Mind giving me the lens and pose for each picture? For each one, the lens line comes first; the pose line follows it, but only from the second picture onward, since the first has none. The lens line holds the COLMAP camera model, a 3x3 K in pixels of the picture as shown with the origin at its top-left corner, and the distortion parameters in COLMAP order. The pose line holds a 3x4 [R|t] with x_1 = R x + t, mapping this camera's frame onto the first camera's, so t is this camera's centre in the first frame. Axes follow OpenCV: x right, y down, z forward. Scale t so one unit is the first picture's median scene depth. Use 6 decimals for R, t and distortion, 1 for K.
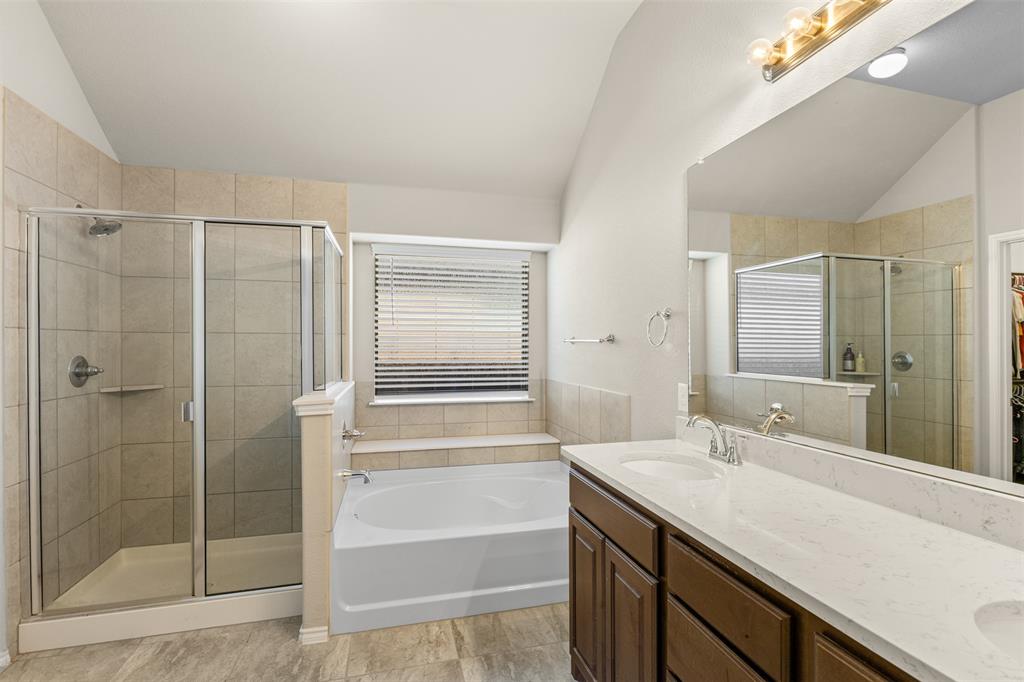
lens RADIAL K [[475.4, 0, 512.8], [0, 475.4, 344.2], [0, 0, 1]] dist [-0.006130, 0.000738]
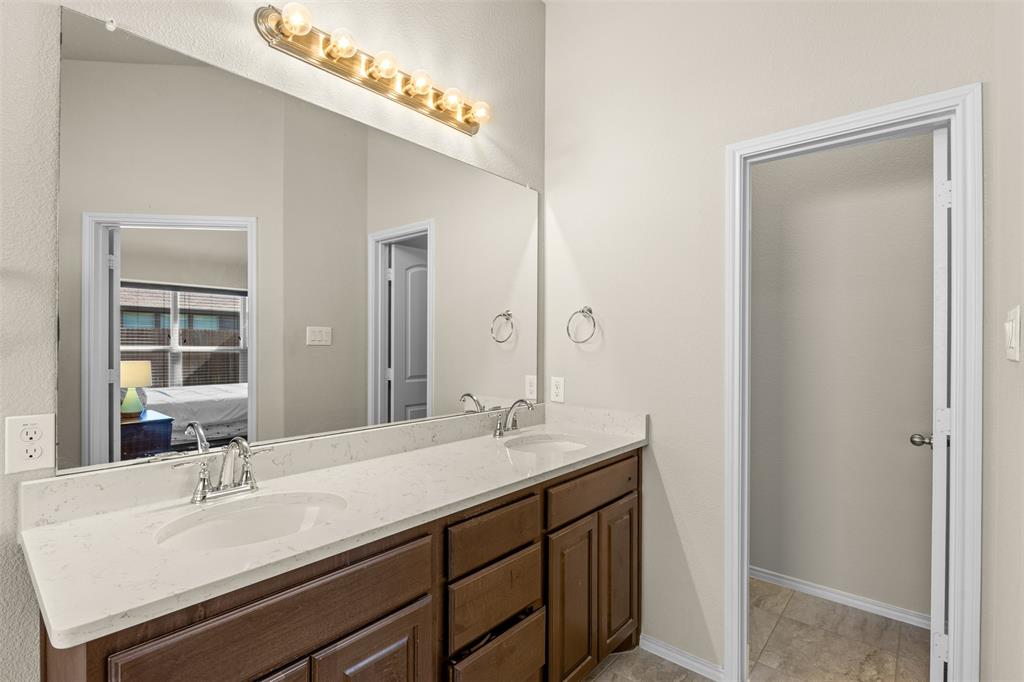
lens RADIAL K [[475.4, 0, 512.1], [0, 475.4, 342.4], [0, 0, 1]] dist [-0.006130, 0.000738]
pose [[-0.558688, -0.004810, 0.829364, -0.562663], [-0.010374, 0.999945, -0.001189, 0.000211], [-0.829313, -0.009268, -0.558708, 1.385668]]
